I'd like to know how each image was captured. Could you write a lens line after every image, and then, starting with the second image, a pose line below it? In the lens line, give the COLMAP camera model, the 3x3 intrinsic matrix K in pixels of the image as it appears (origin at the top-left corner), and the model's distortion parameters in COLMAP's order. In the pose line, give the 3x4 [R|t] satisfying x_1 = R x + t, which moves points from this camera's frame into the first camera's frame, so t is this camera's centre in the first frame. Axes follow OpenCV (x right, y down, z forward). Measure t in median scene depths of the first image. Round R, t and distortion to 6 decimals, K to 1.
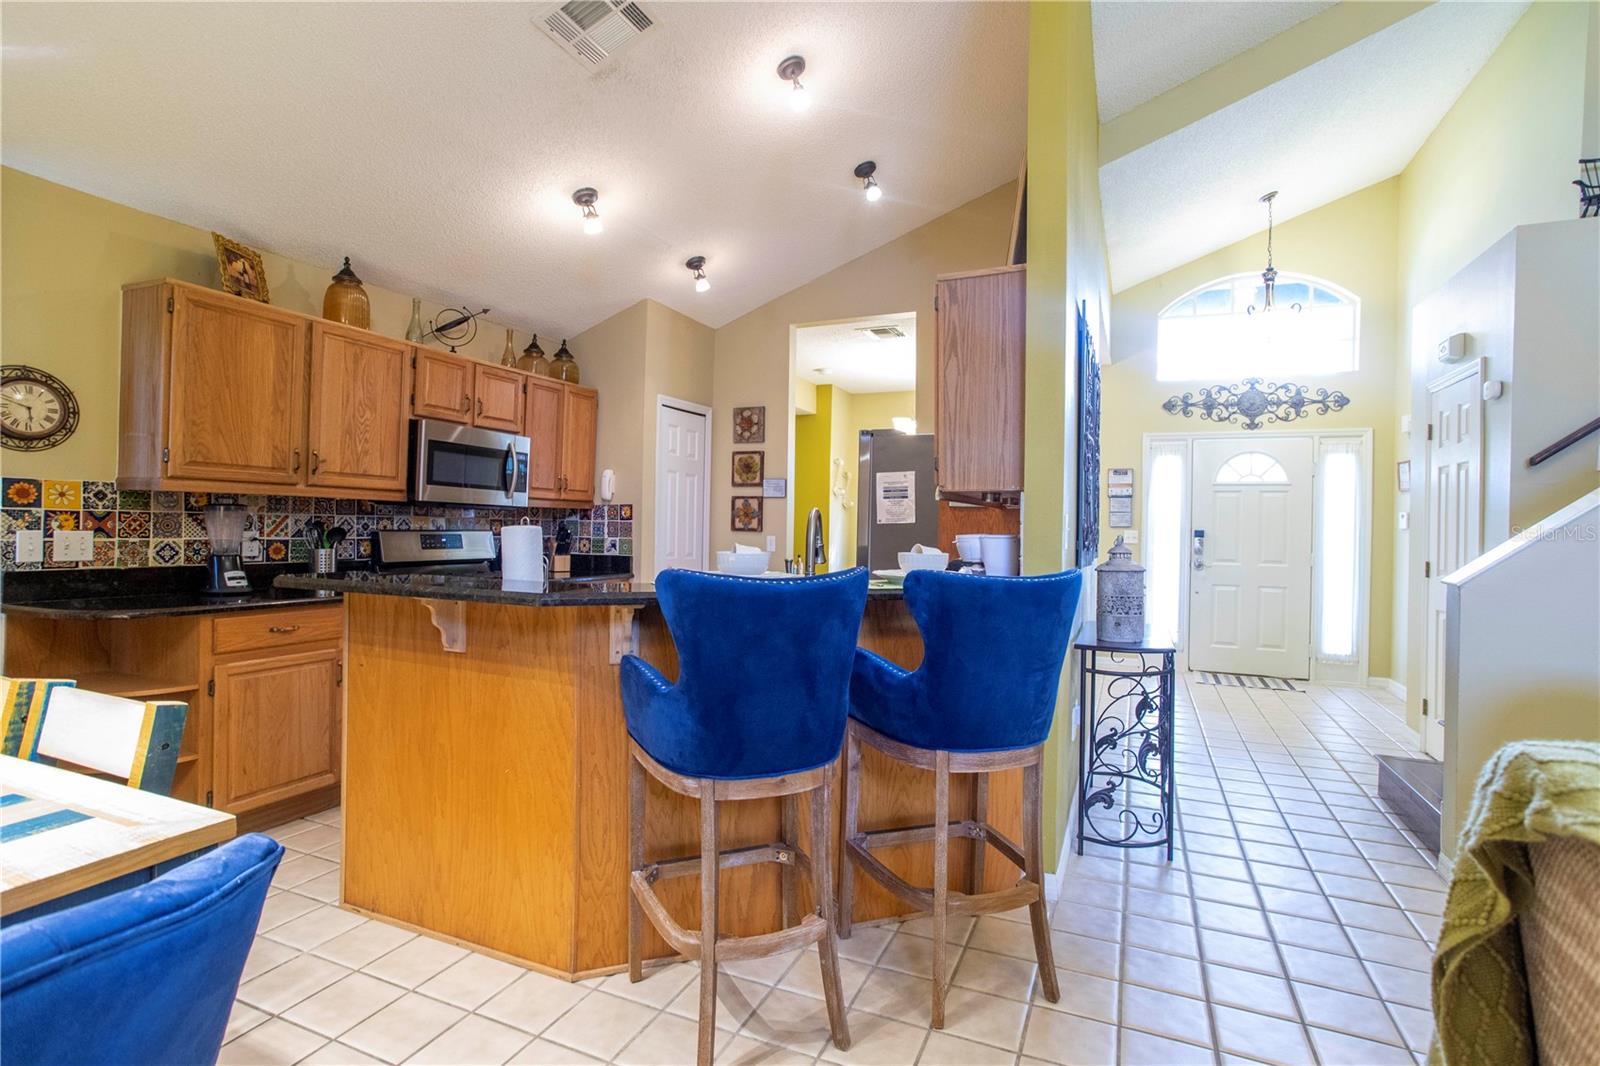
lens RADIAL K [[774.2, 0, 800.5], [0, 774.2, 527.2], [0, 0, 1]] dist [-0.046147, 0.025035]
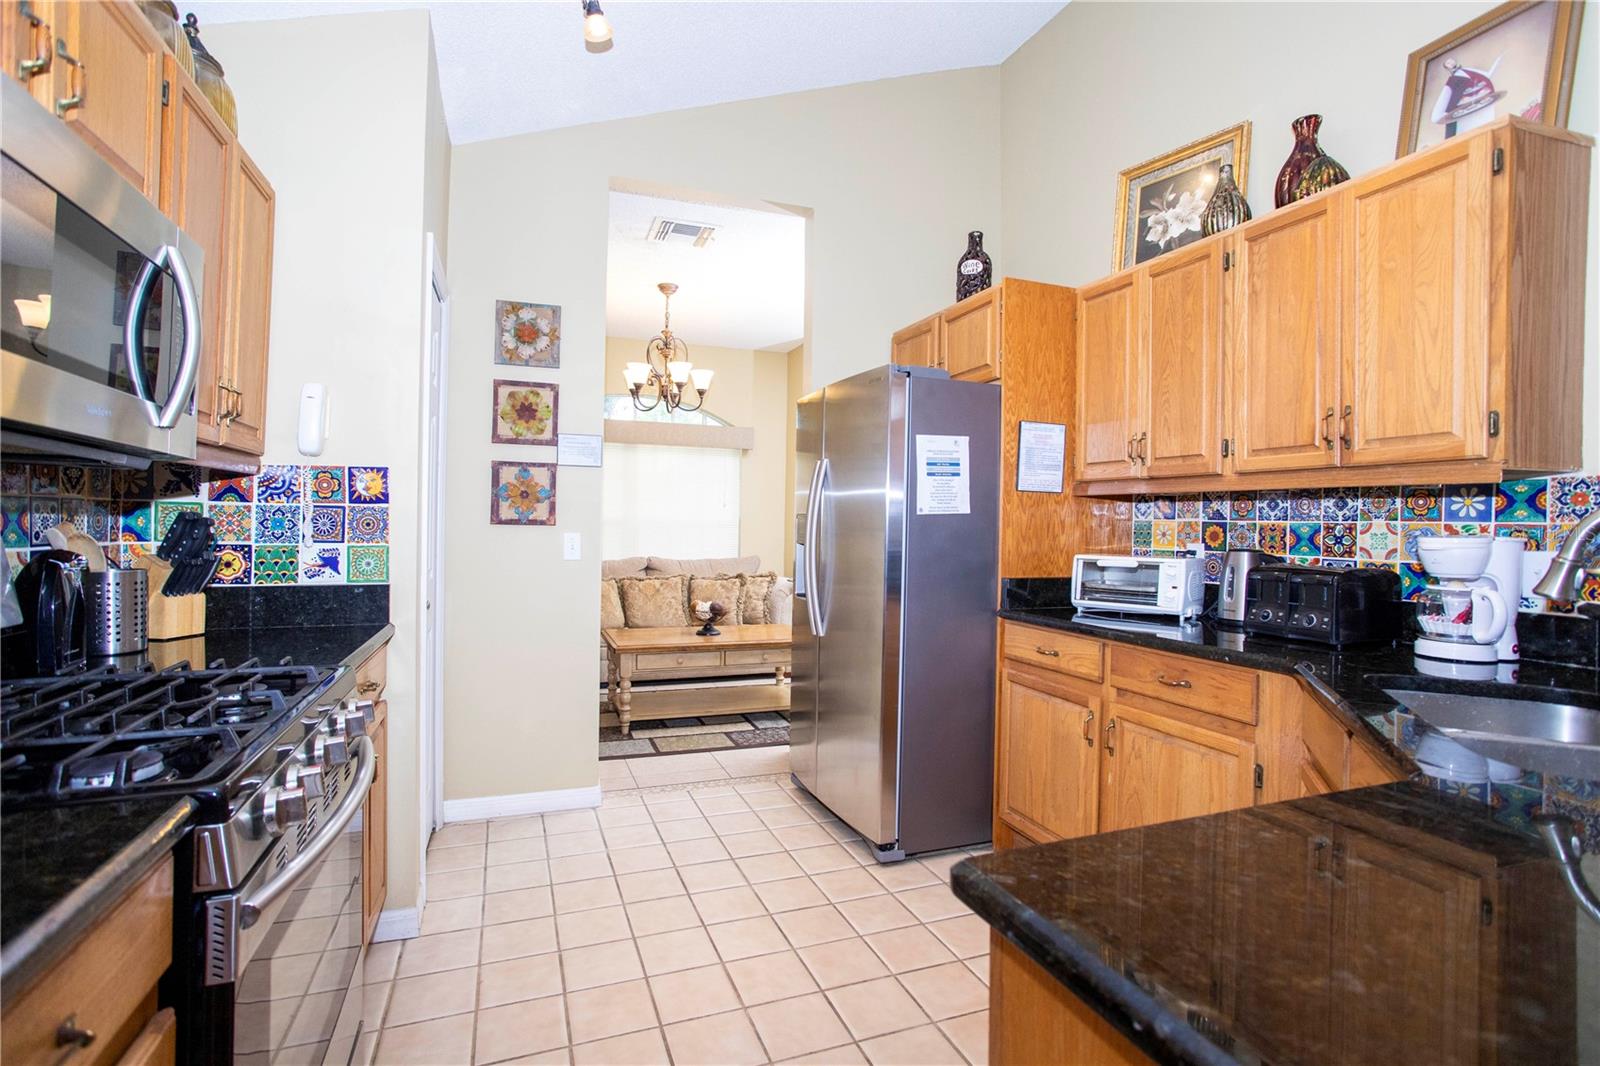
lens RADIAL K [[774.2, 0, 800.5], [0, 774.2, 527.2], [0, 0, 1]] dist [-0.046147, 0.025035]
pose [[0.709886, -0.009804, 0.704249, -0.350140], [-0.004344, 0.999823, 0.018298, -0.004517], [-0.704304, -0.016049, 0.709717, 0.509633]]
